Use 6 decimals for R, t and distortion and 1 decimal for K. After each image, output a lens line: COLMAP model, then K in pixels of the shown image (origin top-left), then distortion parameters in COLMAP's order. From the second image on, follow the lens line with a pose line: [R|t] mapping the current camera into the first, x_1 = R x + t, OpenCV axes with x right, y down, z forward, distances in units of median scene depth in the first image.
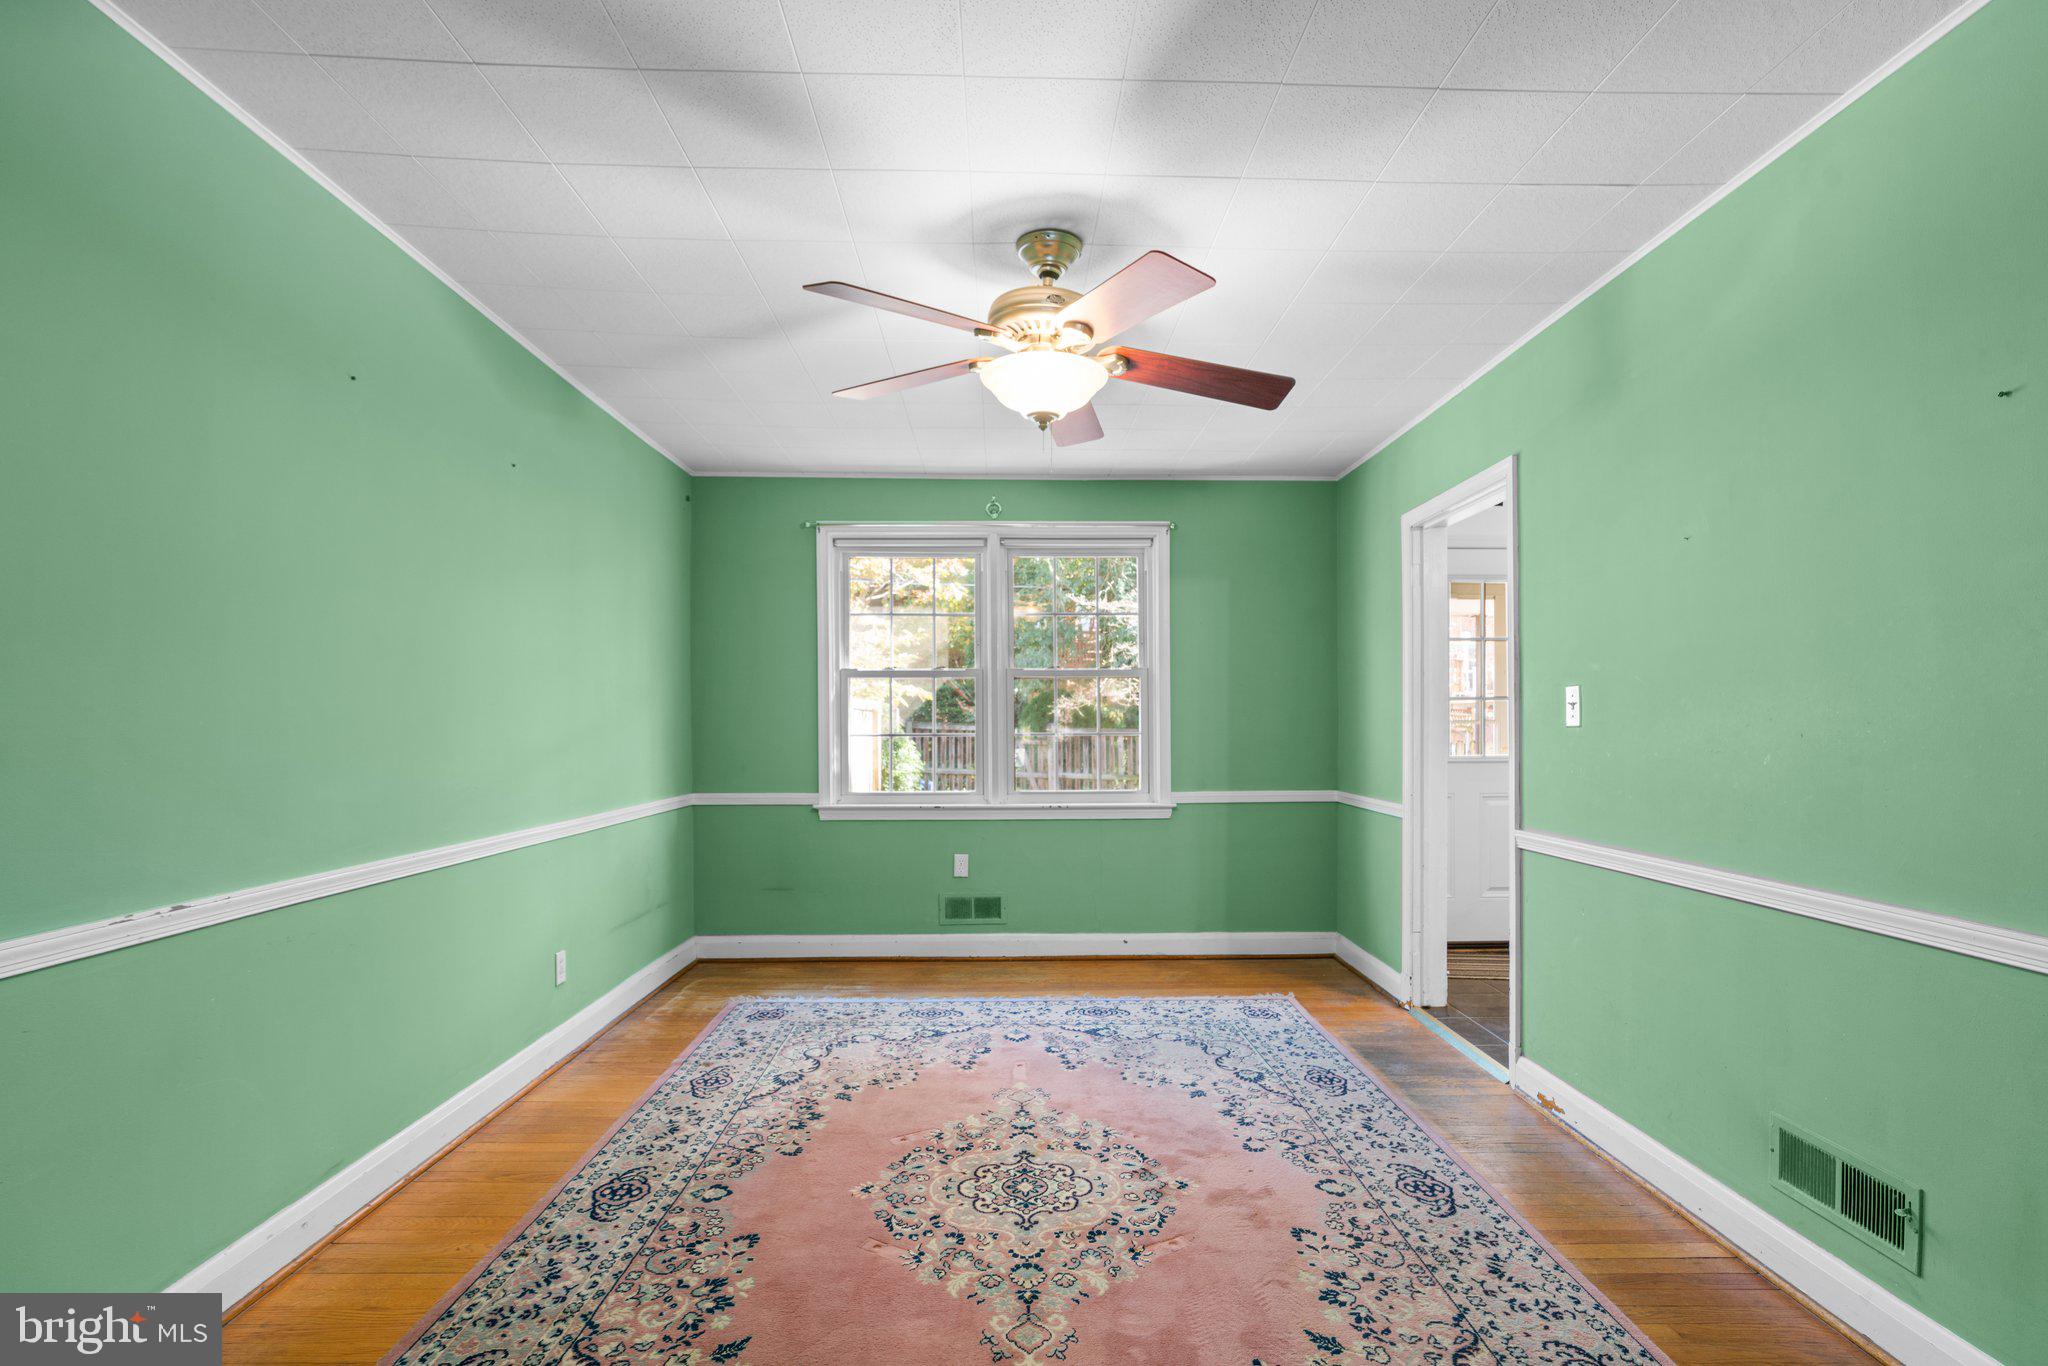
lens RADIAL K [[933.7, 0, 1026.3], [0, 933.7, 688.5], [0, 0, 1]] dist [-0.015663, 0.006529]
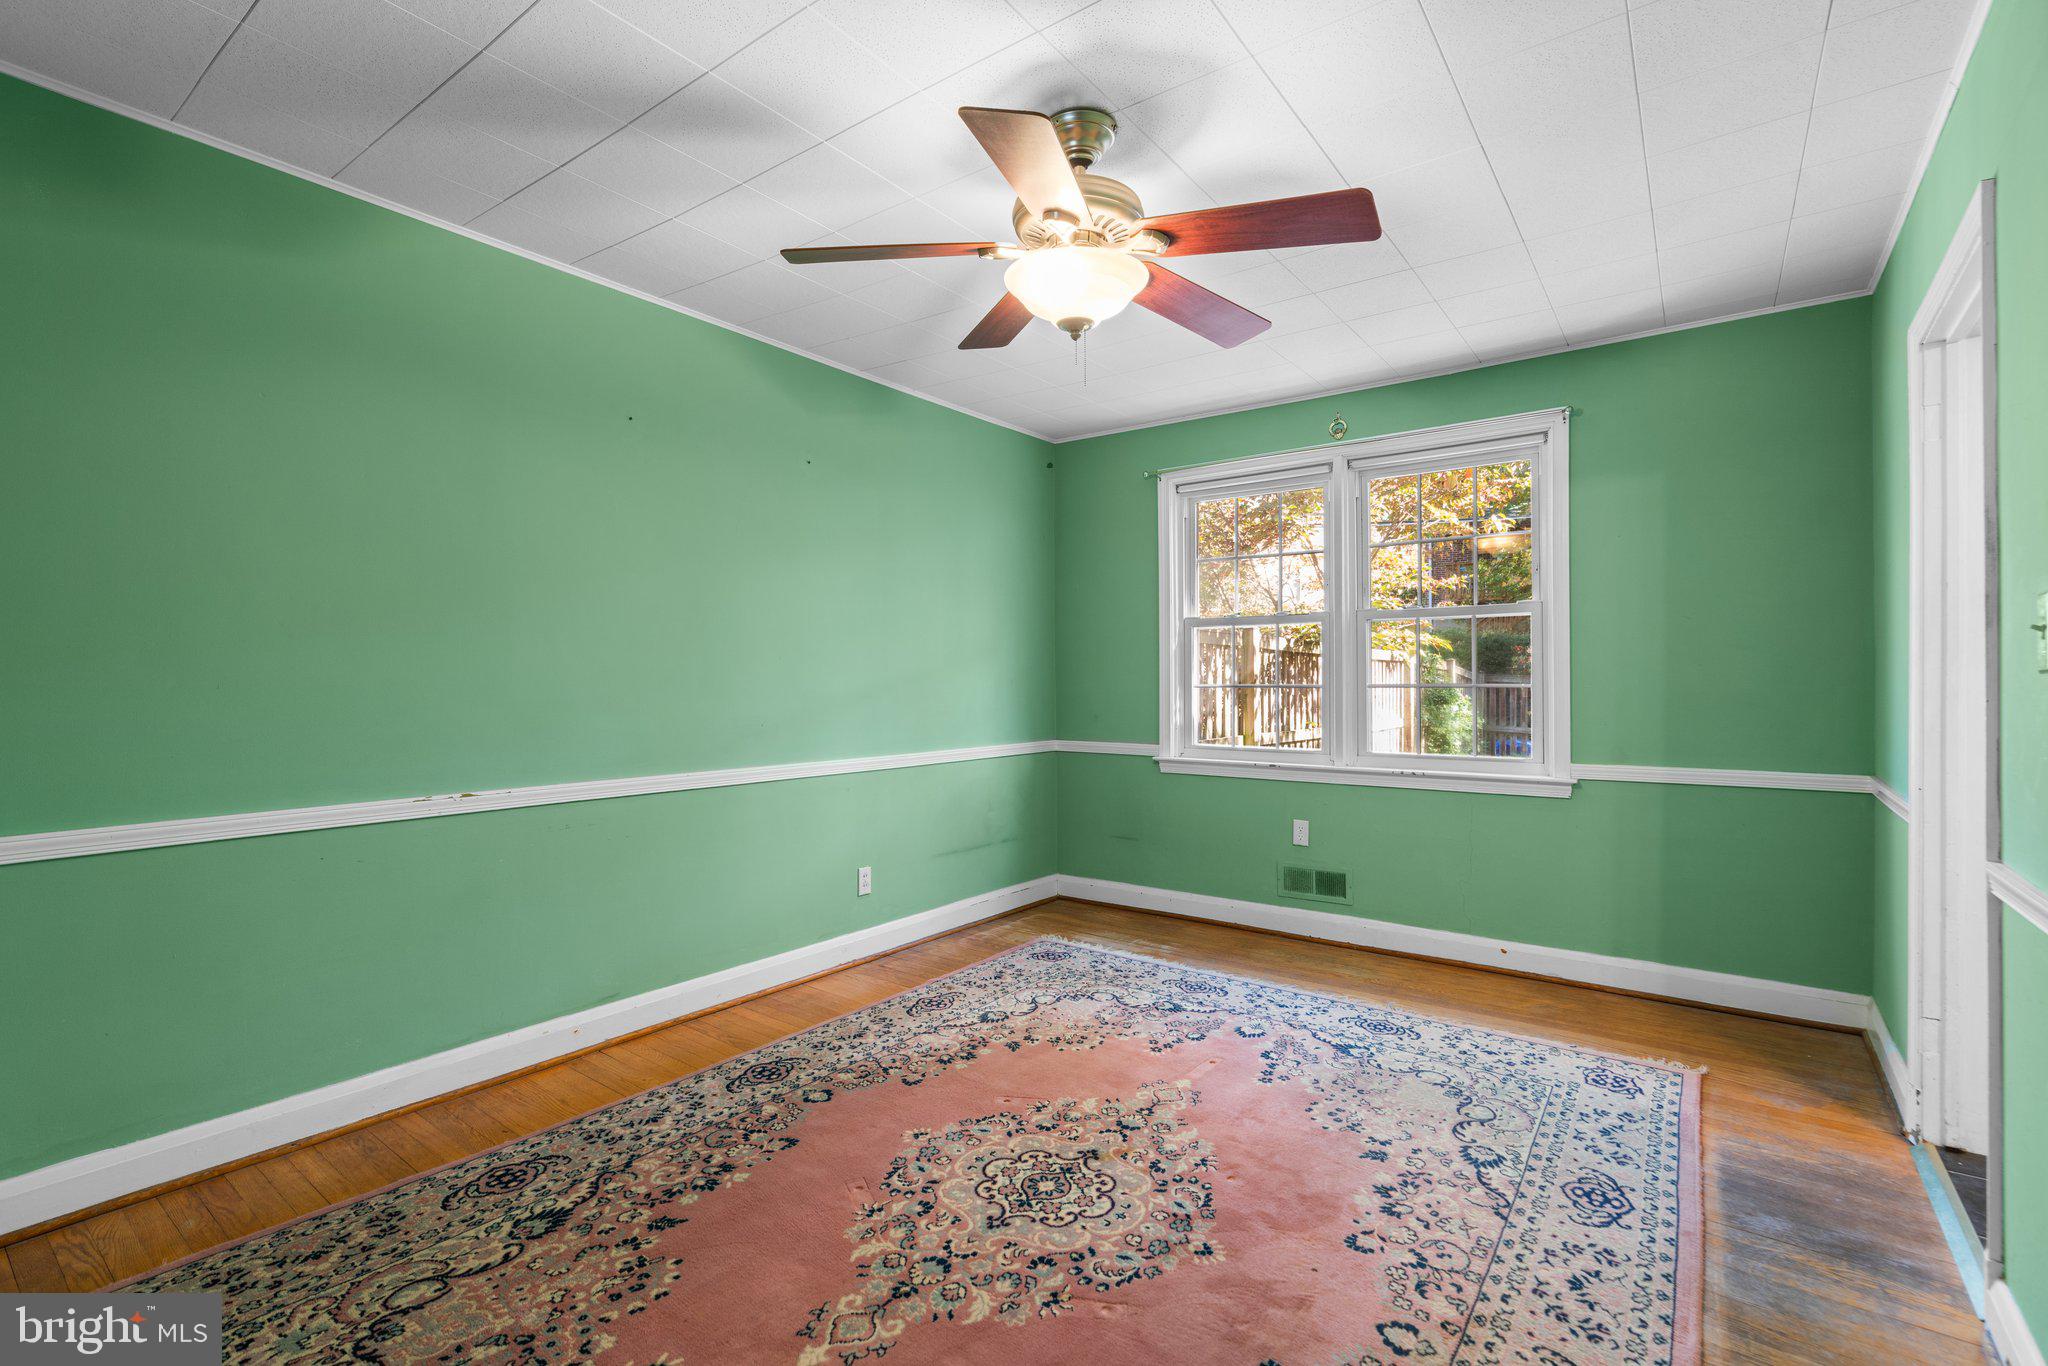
lens RADIAL K [[917.1, 0, 1005.7], [0, 917.1, 644.8], [0, 0, 1]] dist [-0.014640, 0.006167]
pose [[0.785388, -0.023108, -0.618572, 0.342215], [0.024559, 0.999679, -0.006164, 0.011248], [0.618516, -0.010350, 0.785704, 0.186840]]
